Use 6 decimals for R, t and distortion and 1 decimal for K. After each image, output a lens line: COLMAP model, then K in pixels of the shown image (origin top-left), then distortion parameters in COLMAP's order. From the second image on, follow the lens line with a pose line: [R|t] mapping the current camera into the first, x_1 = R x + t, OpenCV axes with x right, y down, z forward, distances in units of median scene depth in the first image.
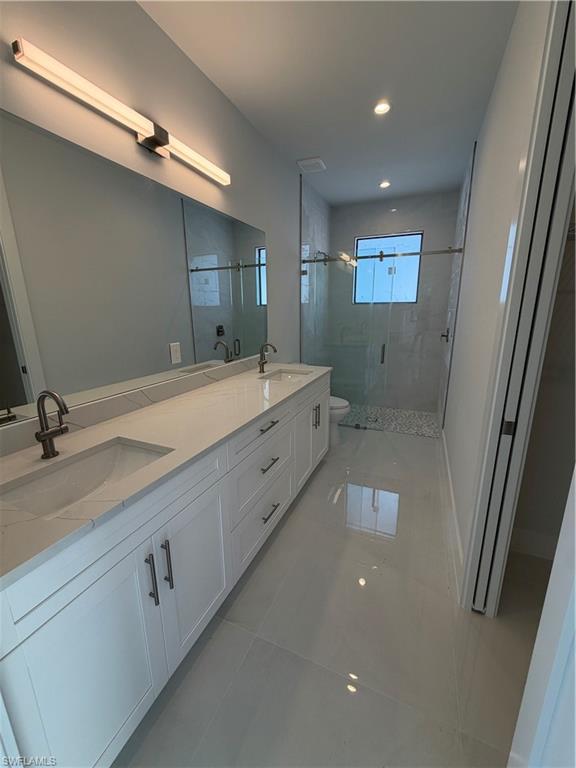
lens RADIAL K [[309.1, 0, 291.2], [0, 309.1, 383.0], [0, 0, 1]] dist [0.000485, 0.000152]
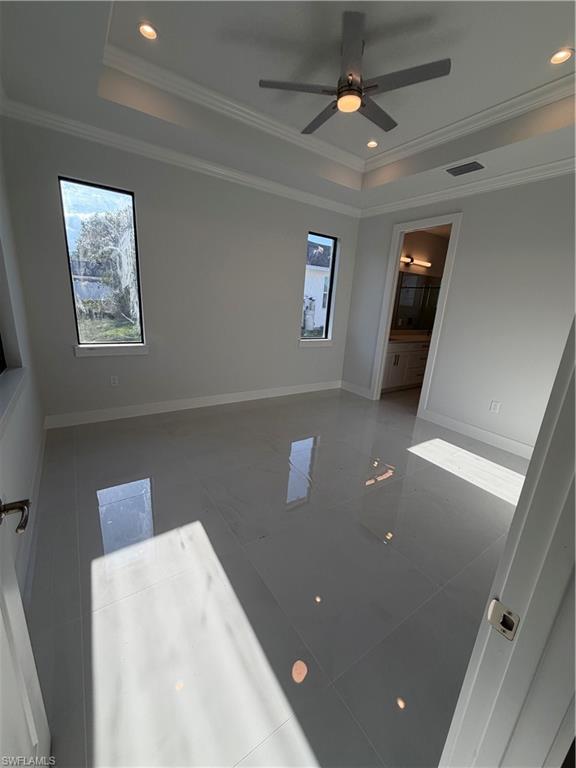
lens RADIAL K [[309.1, 0, 291.2], [0, 309.1, 383.0], [0, 0, 1]] dist [0.000485, 0.000152]
pose [[0.844193, 0.204965, -0.495305, 0.147973], [-0.201703, 0.977561, 0.060749, 0.209764], [0.496642, 0.048621, 0.866592, -0.860746]]
